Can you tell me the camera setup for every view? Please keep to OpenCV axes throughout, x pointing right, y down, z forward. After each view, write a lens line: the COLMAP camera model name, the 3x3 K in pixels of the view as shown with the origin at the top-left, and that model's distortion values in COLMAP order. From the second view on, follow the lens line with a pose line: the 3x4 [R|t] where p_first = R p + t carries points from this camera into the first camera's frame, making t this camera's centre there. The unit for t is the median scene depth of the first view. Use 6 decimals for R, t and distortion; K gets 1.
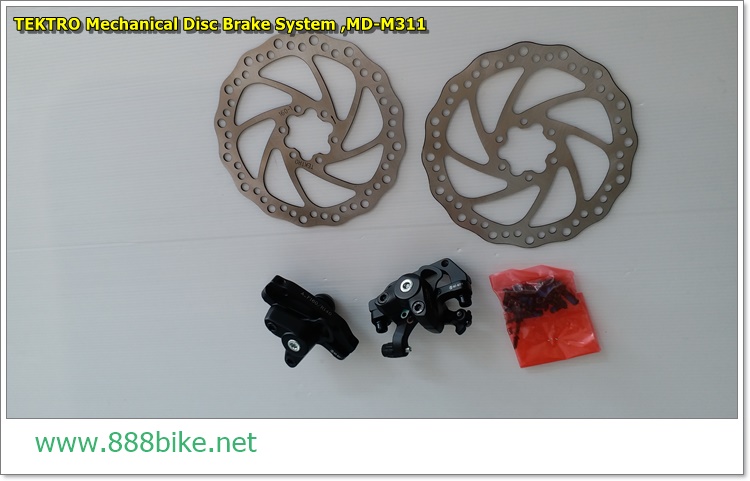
lens RADIAL K [[455.3, 0, 370.1], [0, 455.3, 238.0], [0, 0, 1]] dist [0.003151, -0.000302]
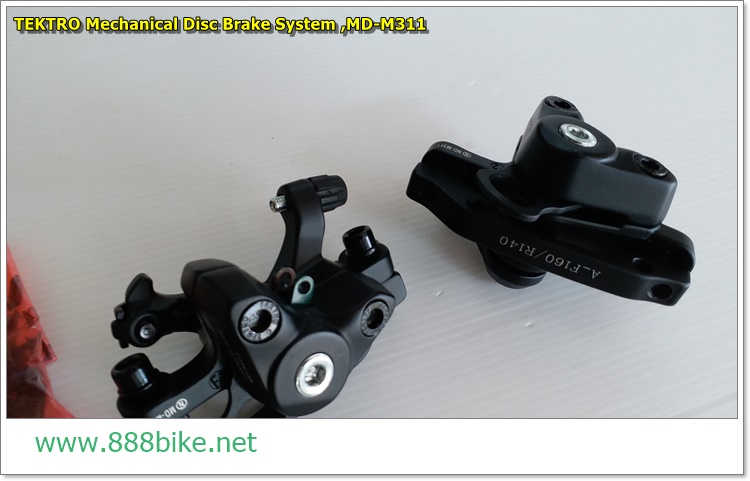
lens RADIAL K [[565.8, 0, 375.0], [0, 565.8, 240.5], [0, 0, 1]] dist [0.002427, -0.000369]
pose [[-0.968812, 0.247795, -0.000929, 0.013249], [-0.241338, -0.942703, 0.230362, 0.088277], [0.056207, 0.223402, 0.973105, 0.561666]]
